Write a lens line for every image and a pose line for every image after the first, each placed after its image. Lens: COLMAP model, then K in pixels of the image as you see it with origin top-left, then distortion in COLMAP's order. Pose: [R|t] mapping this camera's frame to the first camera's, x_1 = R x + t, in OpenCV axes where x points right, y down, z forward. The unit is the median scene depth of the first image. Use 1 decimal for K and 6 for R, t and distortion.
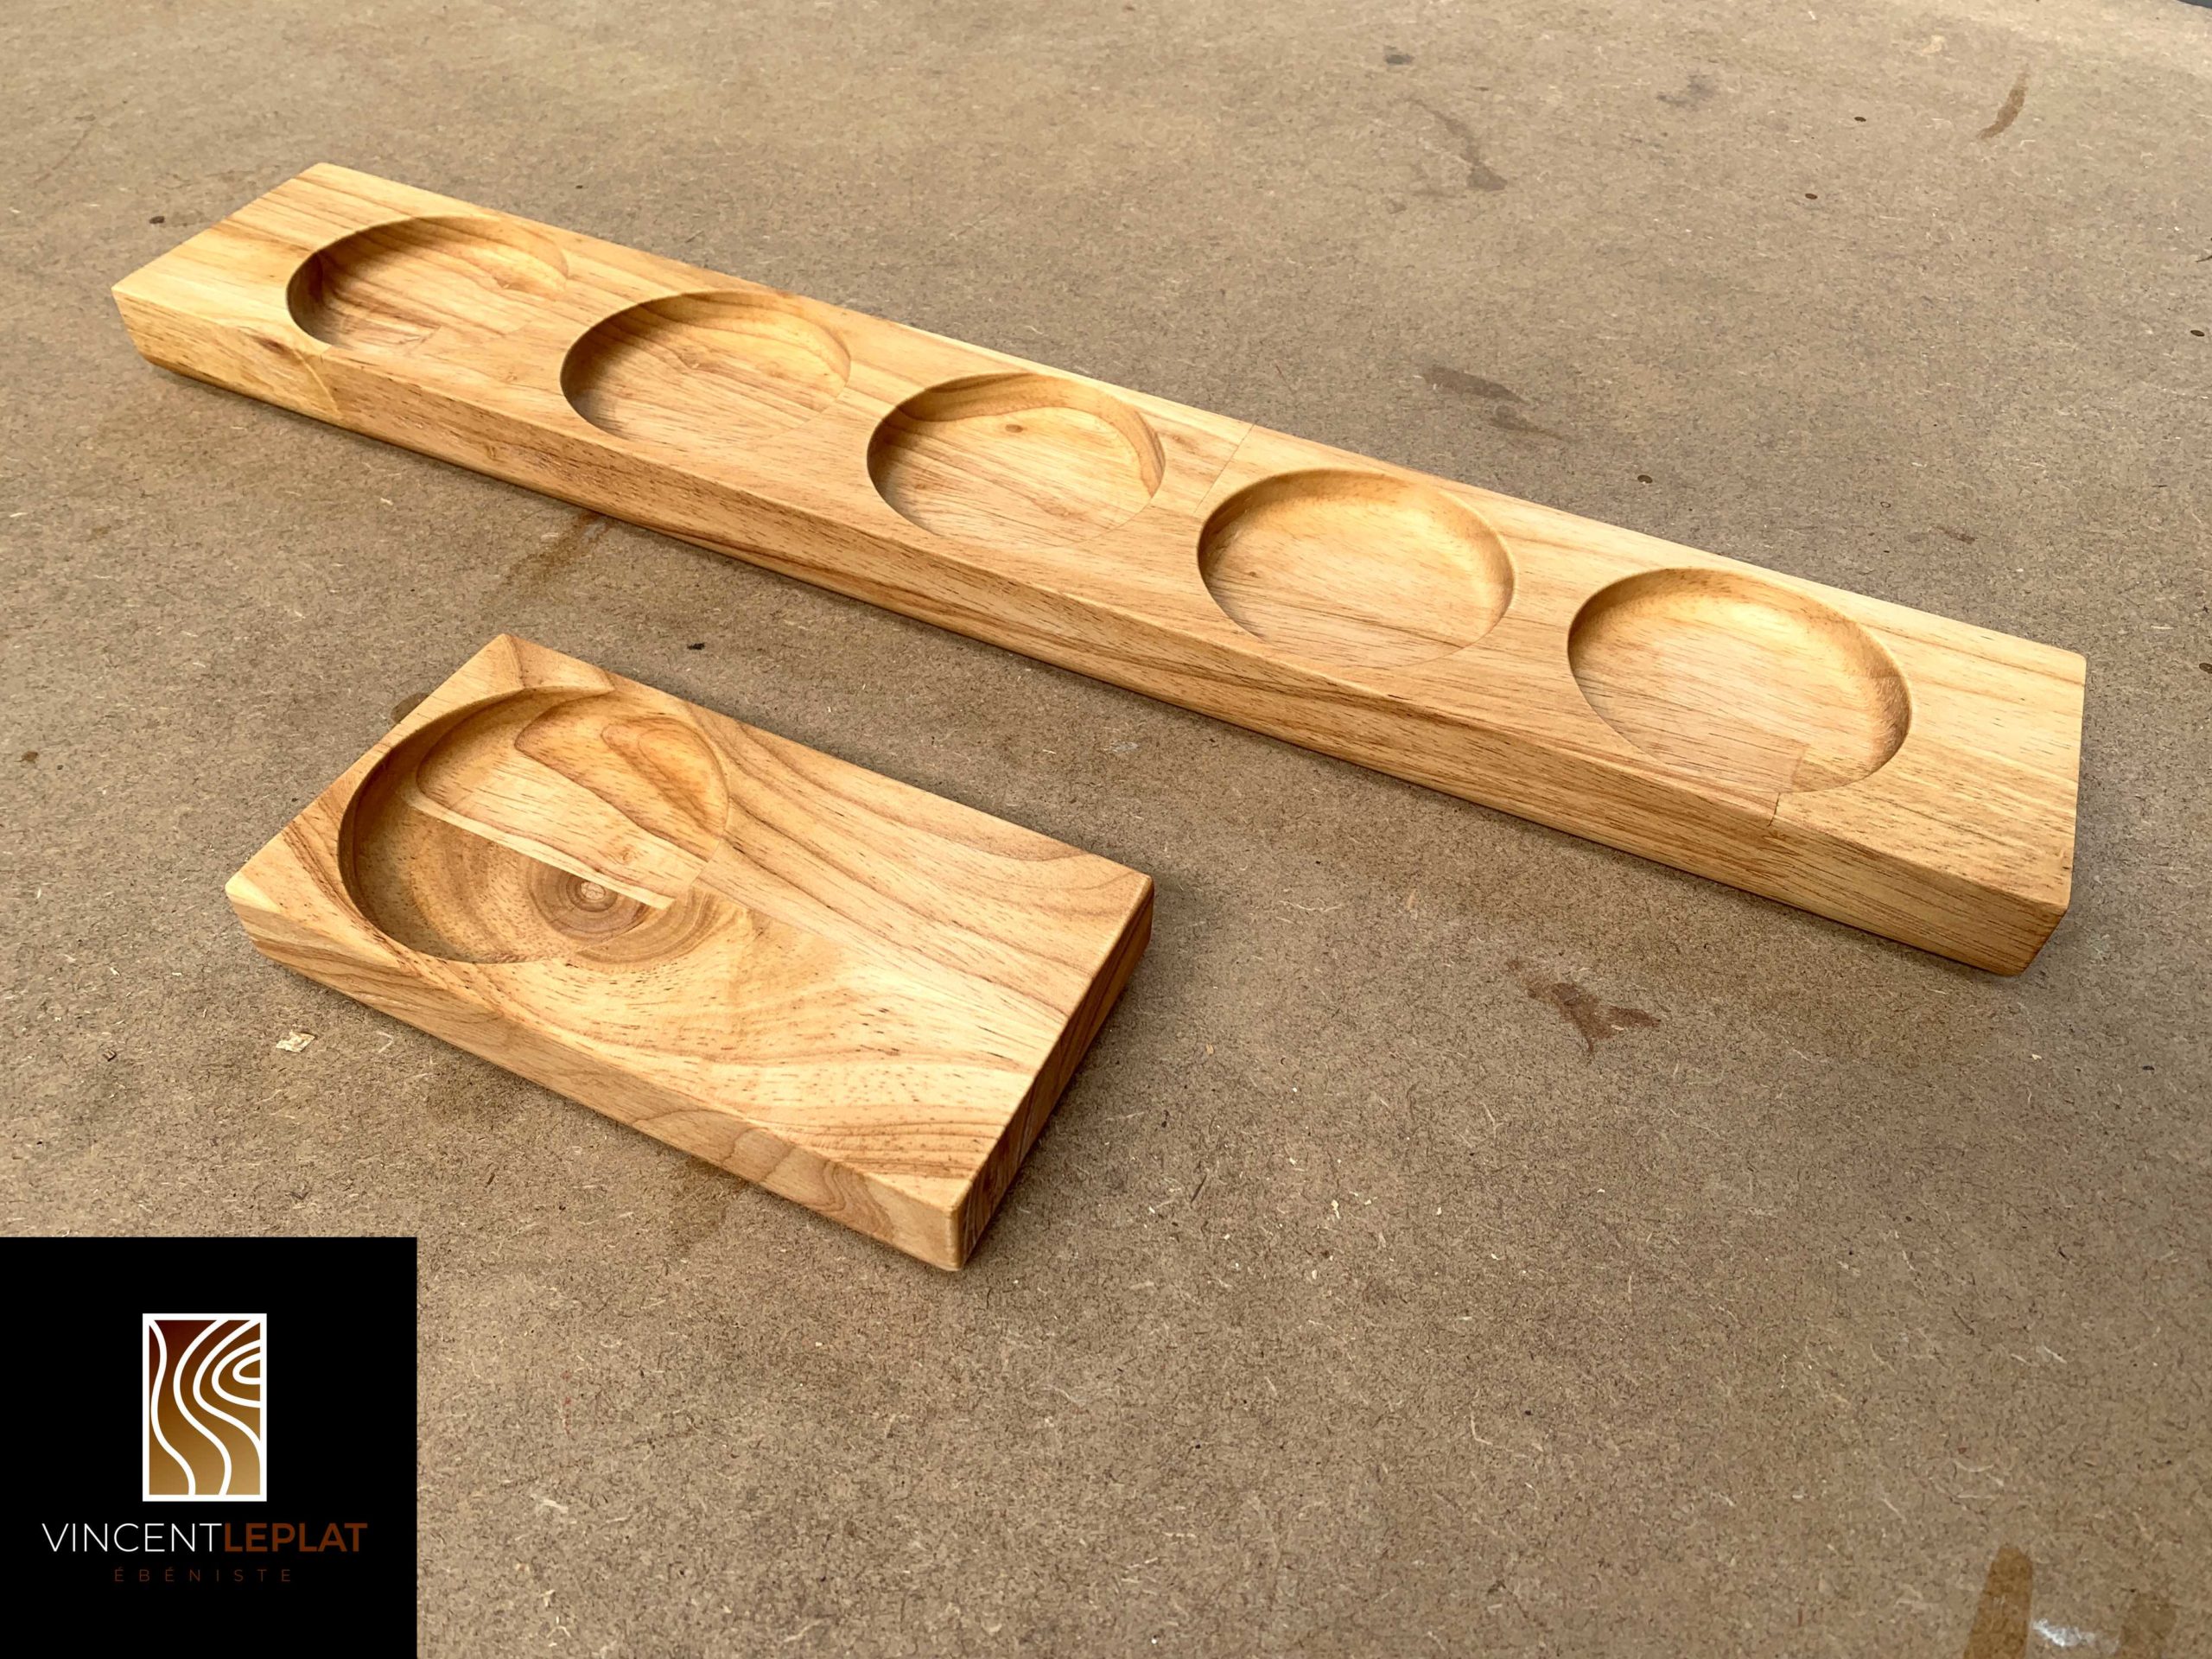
lens RADIAL K [[1834.2, 0, 1106.0], [0, 1834.2, 829.5], [0, 0, 1]] dist [-0.048141, 0.052311]
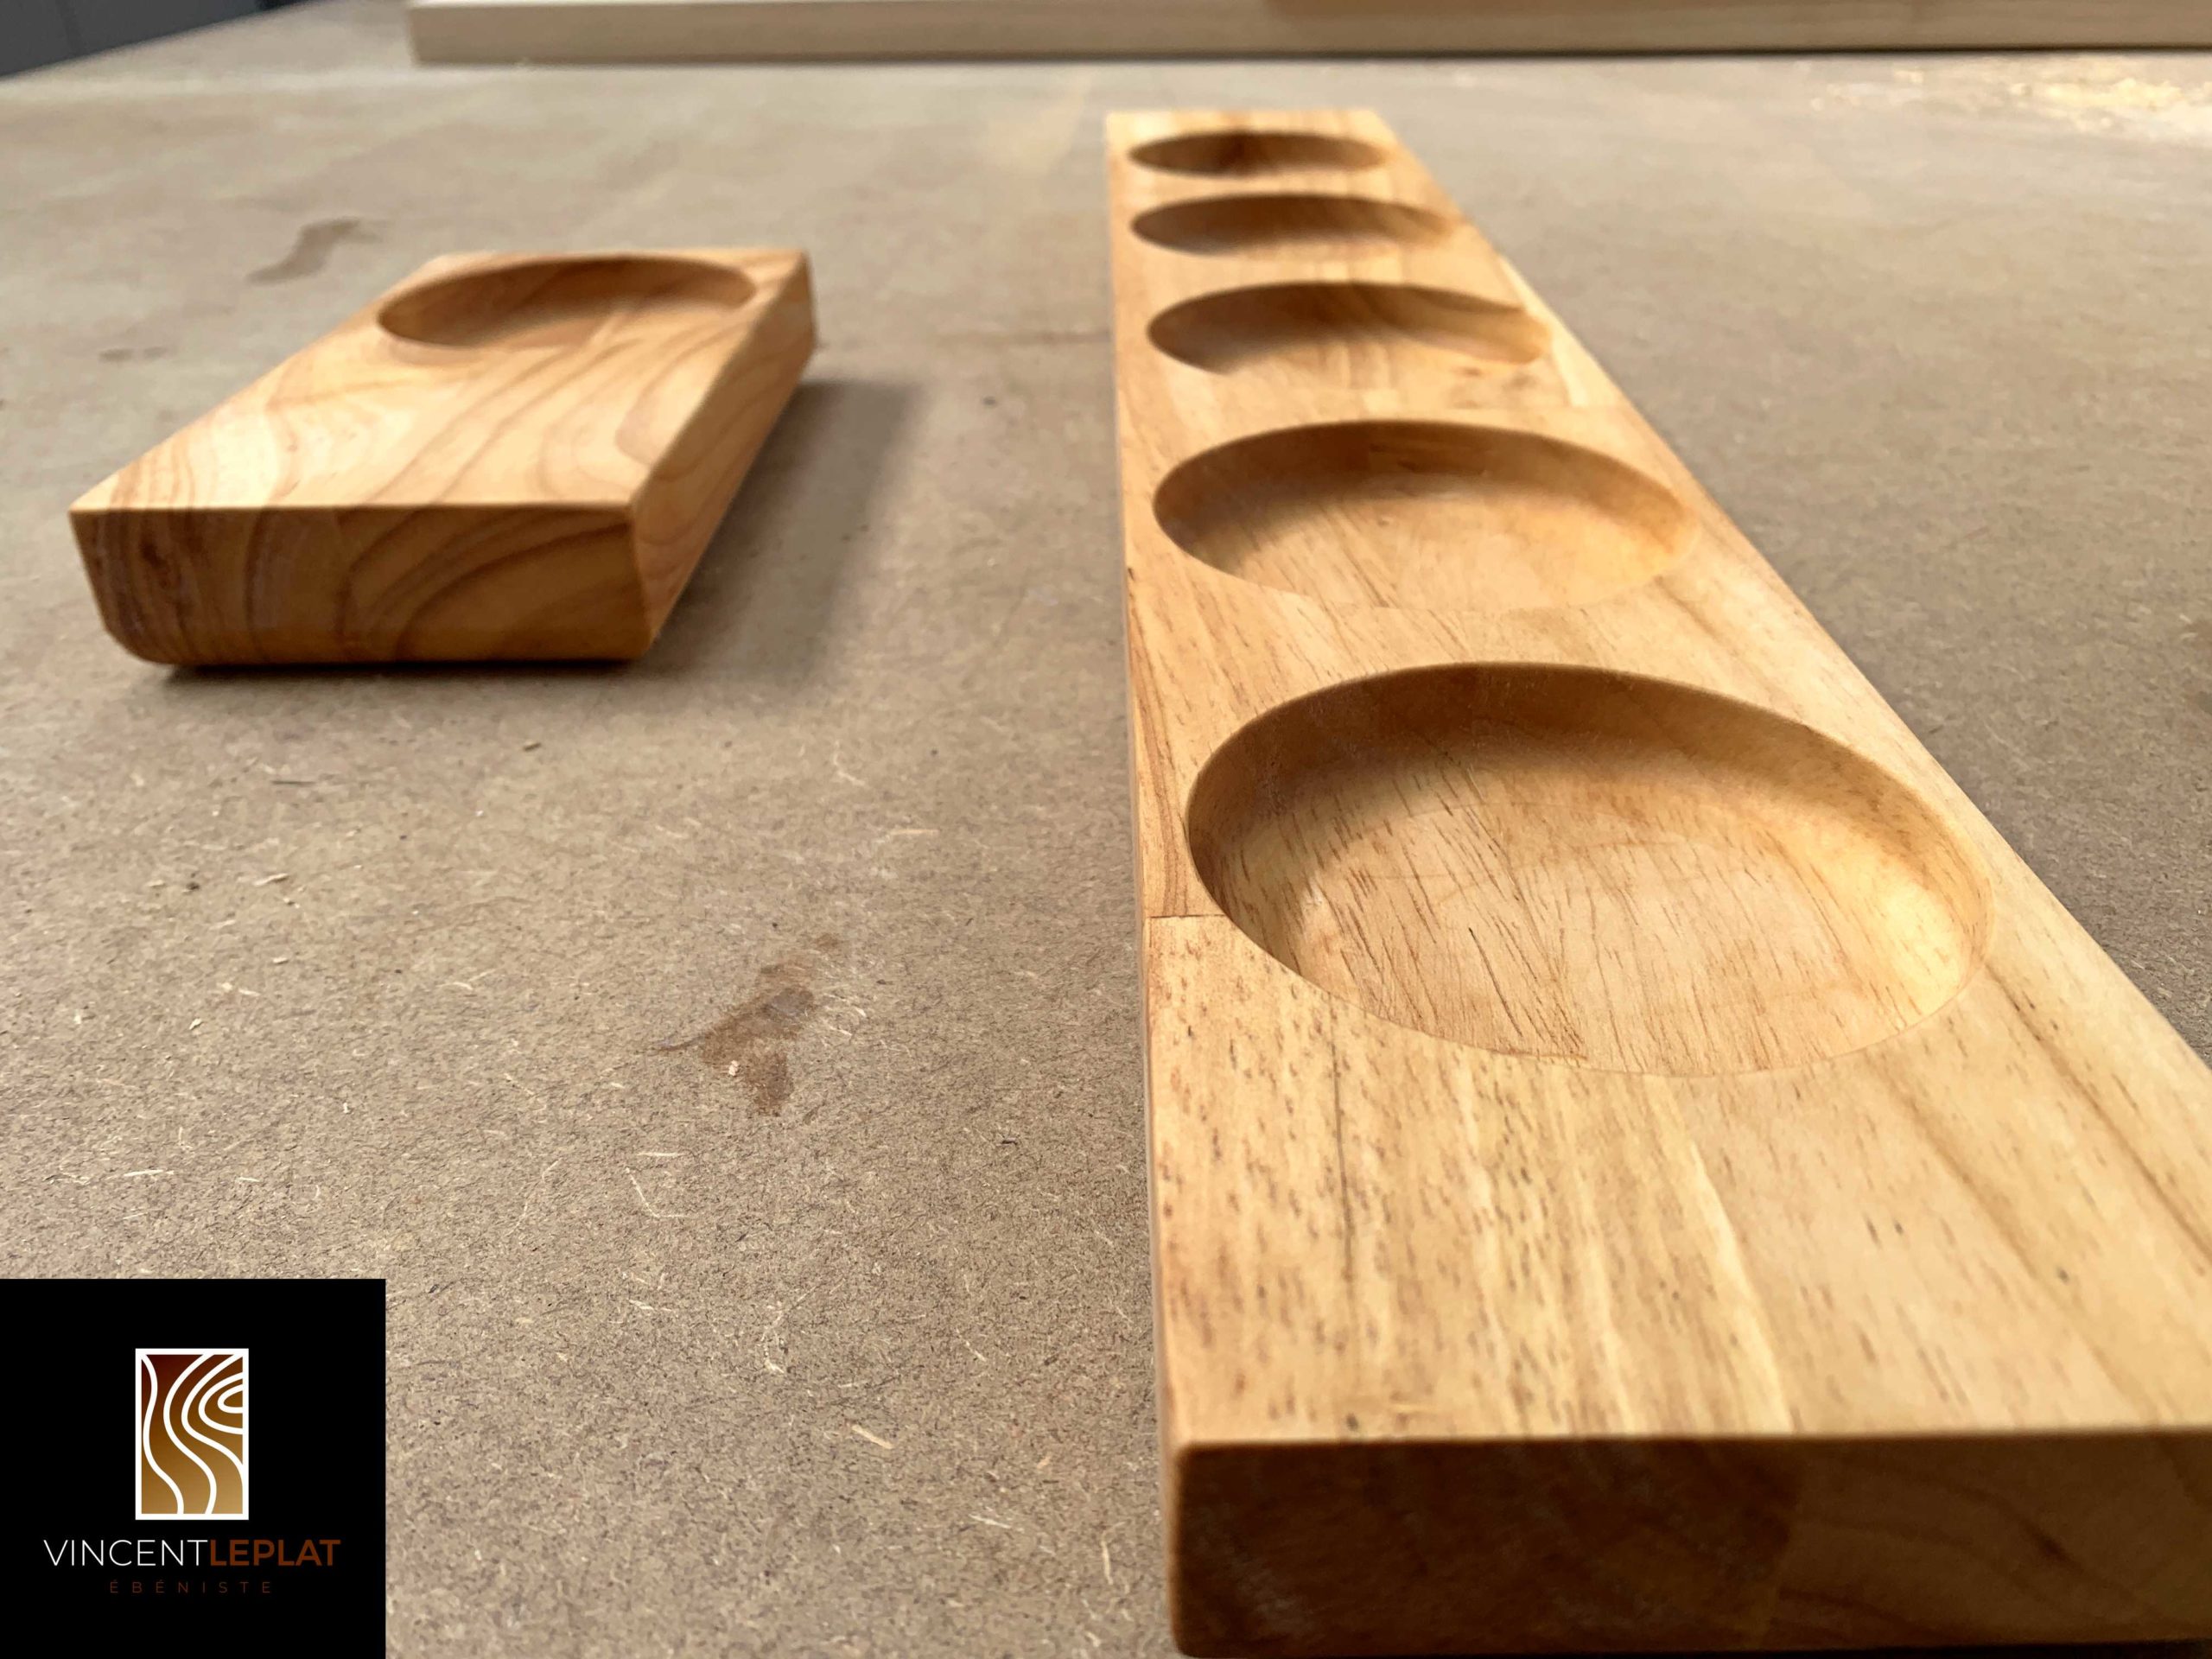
lens RADIAL K [[1834.2, 0, 1106.0], [0, 1834.2, 829.5], [0, 0, 1]] dist [-0.048141, 0.052311]
pose [[0.393828, 0.420283, -0.817472, 0.714508], [-0.648523, 0.757300, 0.076912, -0.051394], [0.651397, 0.499859, 0.570809, 0.733449]]
